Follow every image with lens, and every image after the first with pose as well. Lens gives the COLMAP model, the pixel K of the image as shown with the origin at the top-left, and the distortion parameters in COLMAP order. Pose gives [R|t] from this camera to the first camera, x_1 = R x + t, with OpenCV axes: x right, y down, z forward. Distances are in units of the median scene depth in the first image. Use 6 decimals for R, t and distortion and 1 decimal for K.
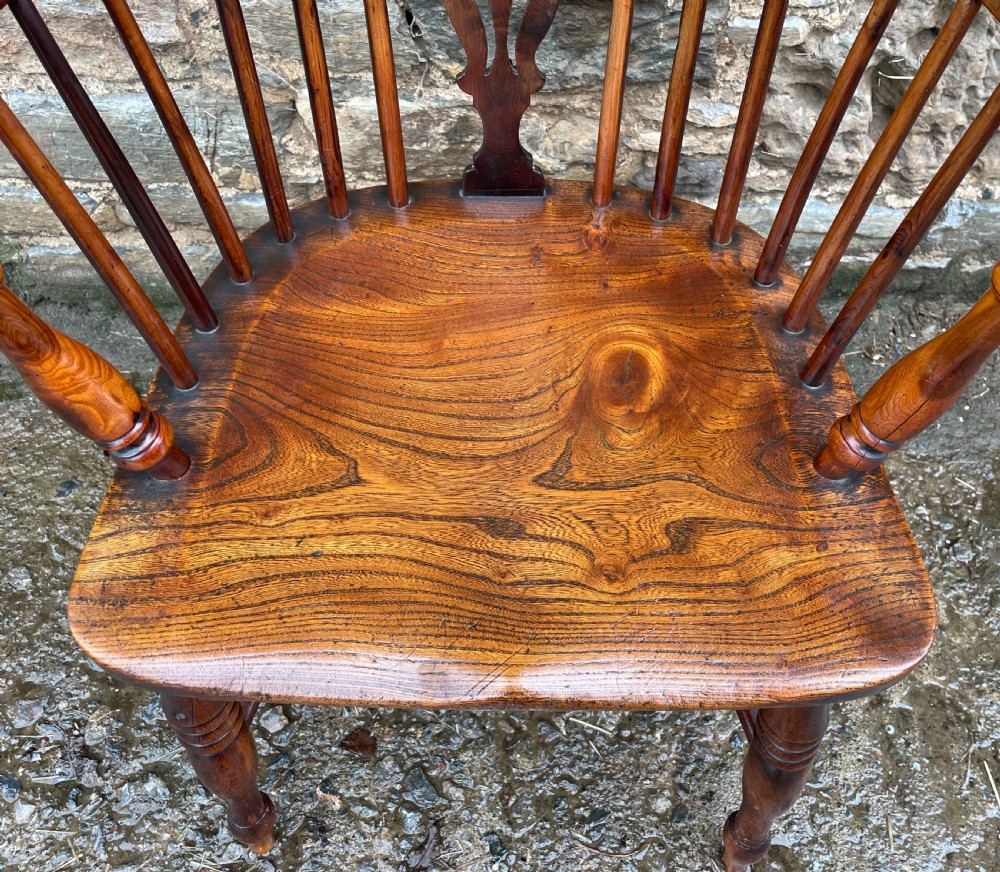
lens RADIAL K [[888.4, 0, 508.7], [0, 888.4, 427.0], [0, 0, 1]] dist [0.076177, -0.106107]
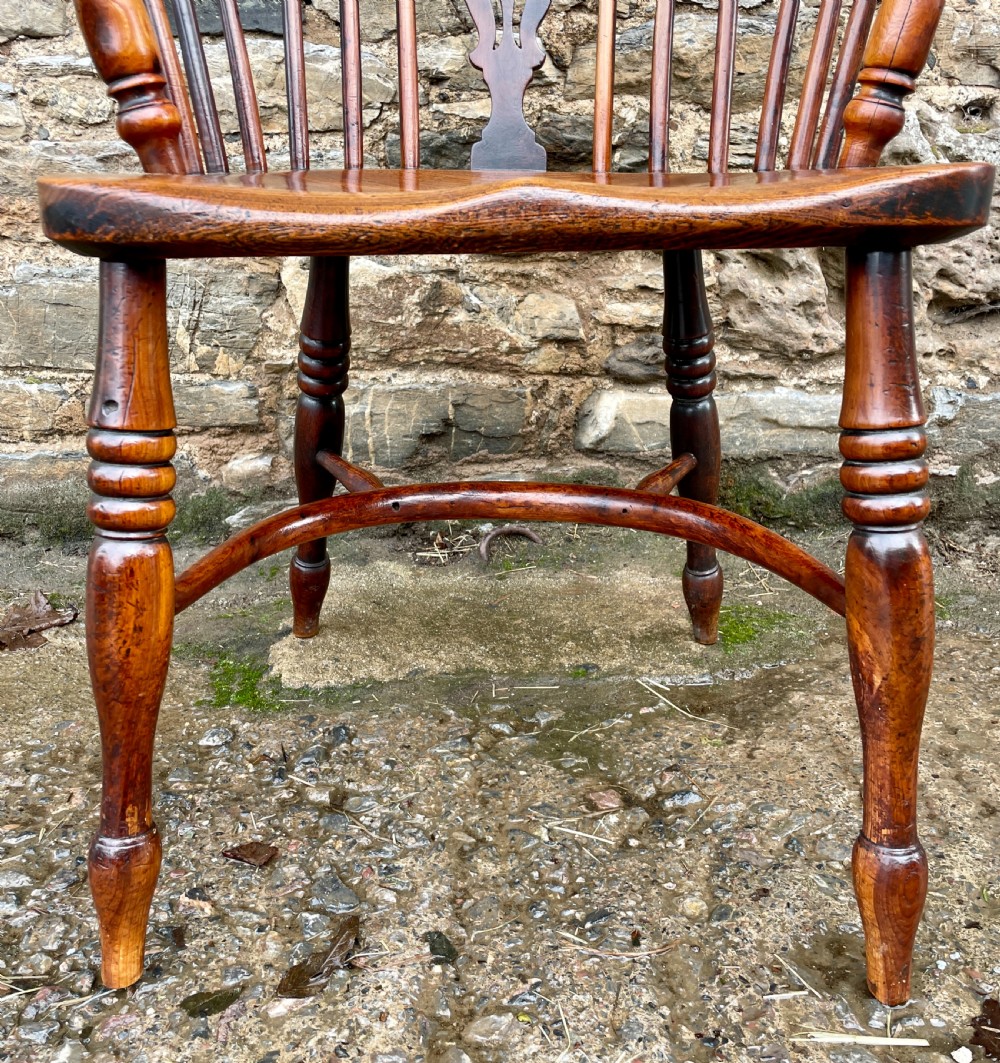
lens RADIAL K [[1044.0, 0, 497.2], [0, 1044.0, 497.1], [0, 0, 1]] dist [0.084638, -0.122554]
pose [[0.999699, -0.013900, -0.020194, 0.044890], [-0.001525, 0.786853, -0.617138, 0.650055], [0.024468, 0.616983, 0.786596, 0.189437]]
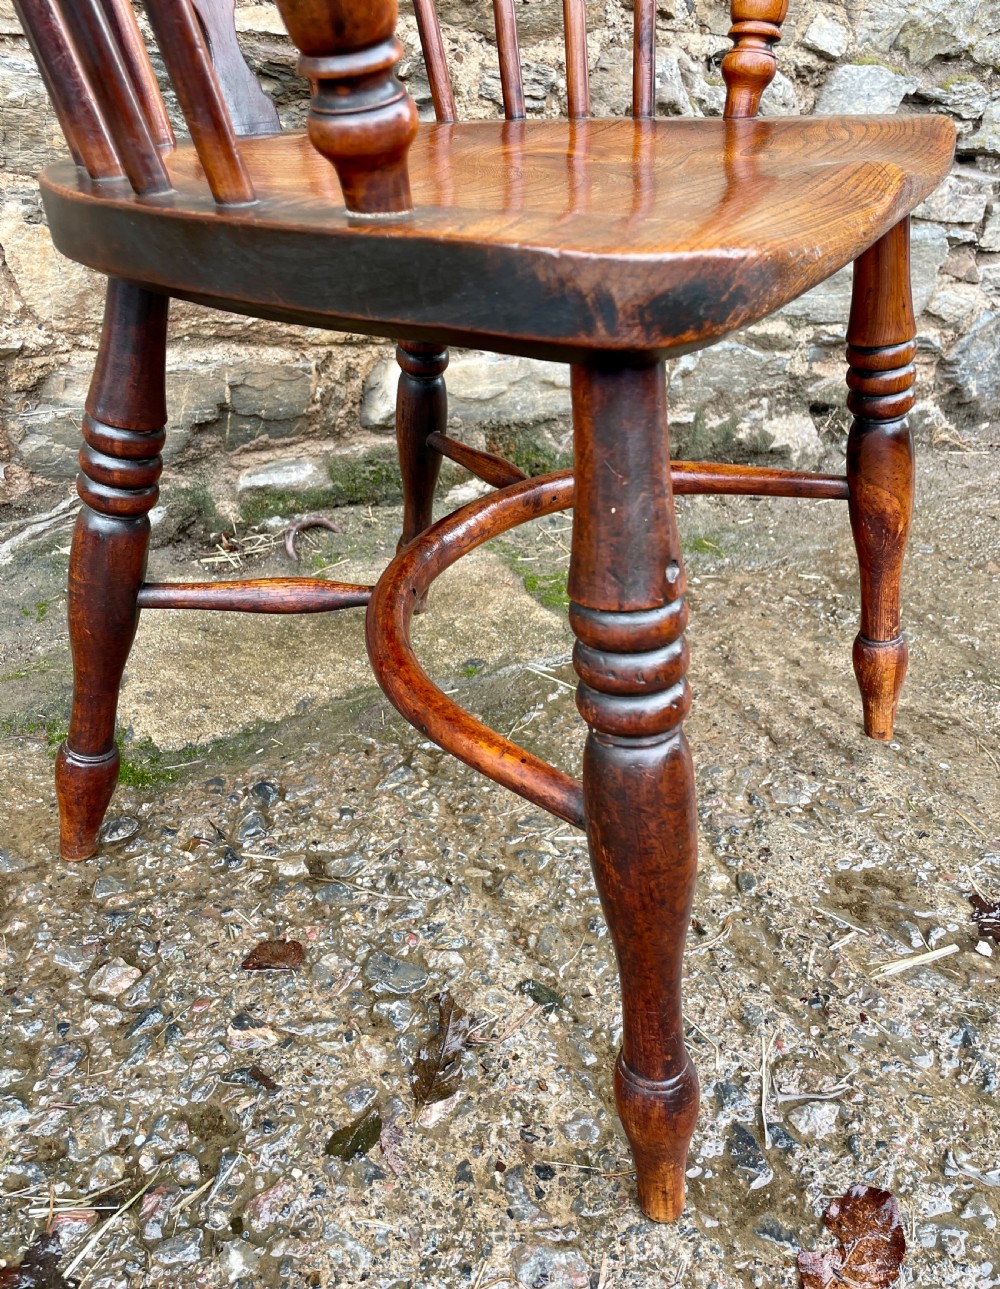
lens RADIAL K [[1013.7, 0, 501.1], [0, 1013.7, 618.1], [0, 0, 1]] dist [0.082255, -0.117658]
pose [[0.897944, -0.174539, 0.404022, -0.273334], [0.336508, 0.863935, -0.374672, 0.475335], [-0.283654, 0.472391, 0.834498, 0.260309]]
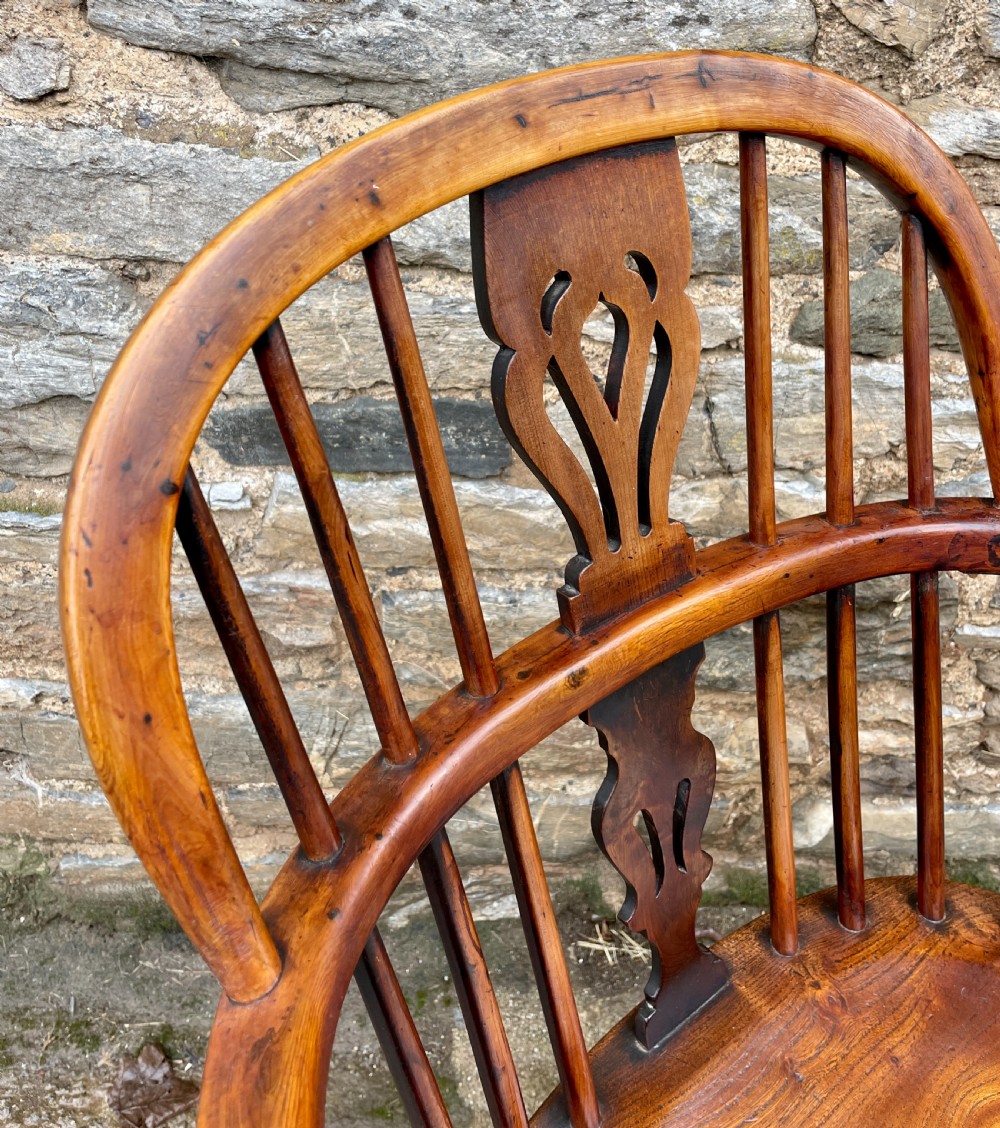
lens RADIAL K [[1014.7, 0, 512.6], [0, 1014.7, 457.2], [0, 0, 1]] dist [0.079123, -0.115100]
pose [[0.999028, 0.014951, 0.041474, -0.225463], [0.003114, 0.914450, -0.404686, -0.189041], [-0.043976, 0.404422, 0.913515, 0.028368]]
